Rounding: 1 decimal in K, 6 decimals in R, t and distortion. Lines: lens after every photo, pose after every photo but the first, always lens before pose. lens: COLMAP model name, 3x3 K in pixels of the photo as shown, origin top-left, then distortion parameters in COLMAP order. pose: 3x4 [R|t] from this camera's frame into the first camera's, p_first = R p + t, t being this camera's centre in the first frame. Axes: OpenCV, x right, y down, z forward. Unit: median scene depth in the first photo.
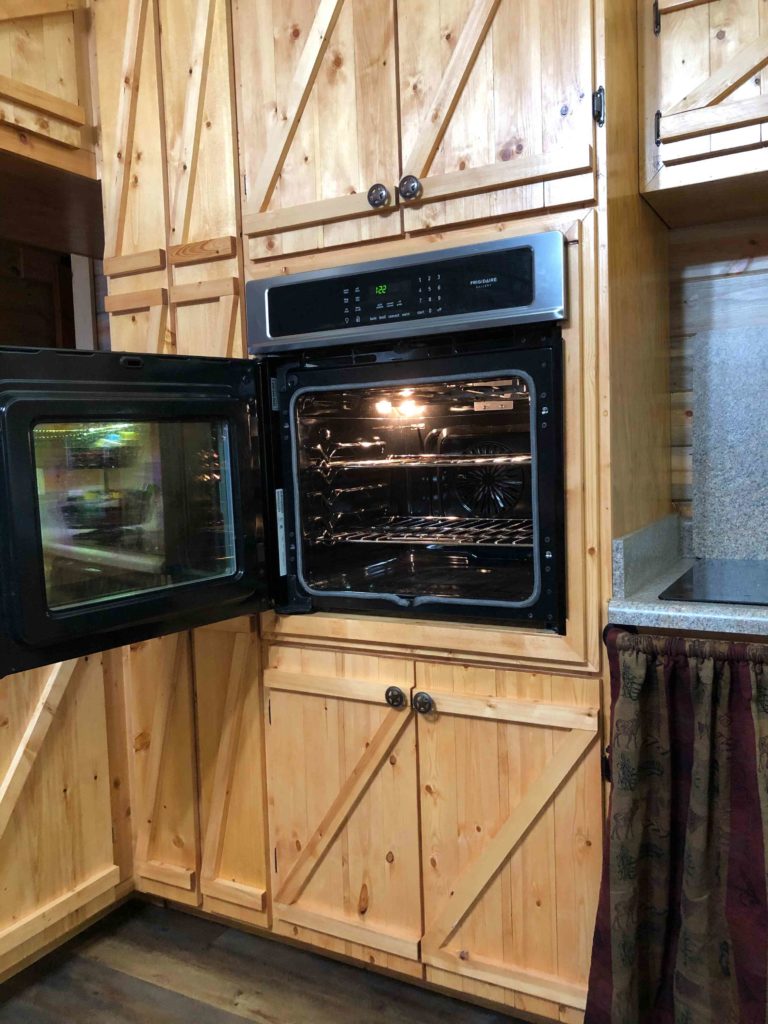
lens RADIAL K [[845.3, 0, 385.3], [0, 845.3, 500.9], [0, 0, 1]] dist [0.015334, -0.009805]
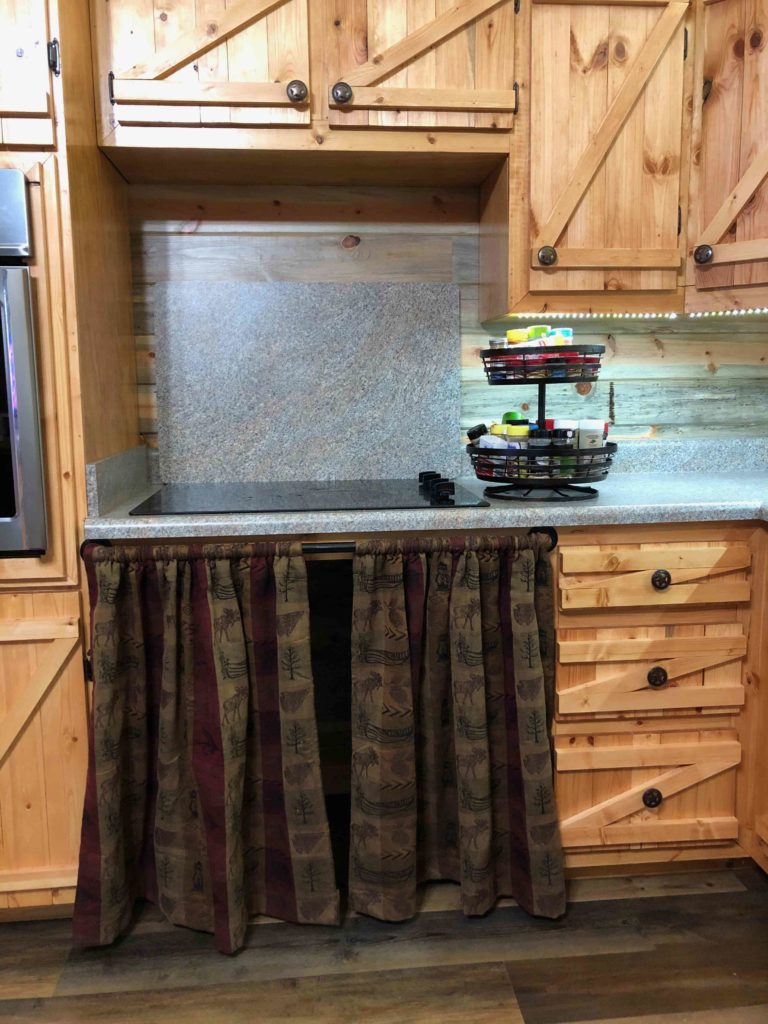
lens RADIAL K [[845.3, 0, 393.2], [0, 845.3, 501.1], [0, 0, 1]] dist [0.015334, -0.009805]
pose [[0.821152, -0.052271, 0.568311, -0.030970], [0.018156, 0.997685, 0.065530, 0.026736], [-0.570421, -0.043492, 0.820200, -0.129923]]
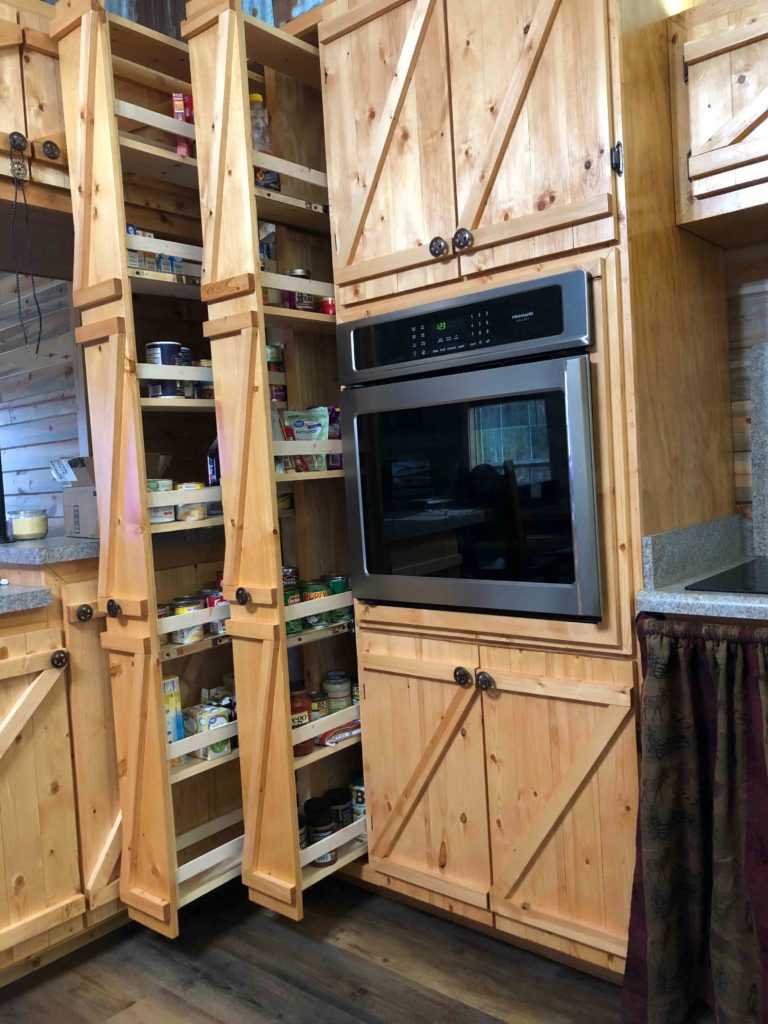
lens RADIAL K [[845.3, 0, 378.3], [0, 845.3, 499.0], [0, 0, 1]] dist [0.015334, -0.009805]
pose [[0.979188, -0.016552, -0.202280, 0.144842], [0.012745, 0.999717, -0.020105, 0.012990], [0.202555, 0.017108, 0.979121, -0.166075]]
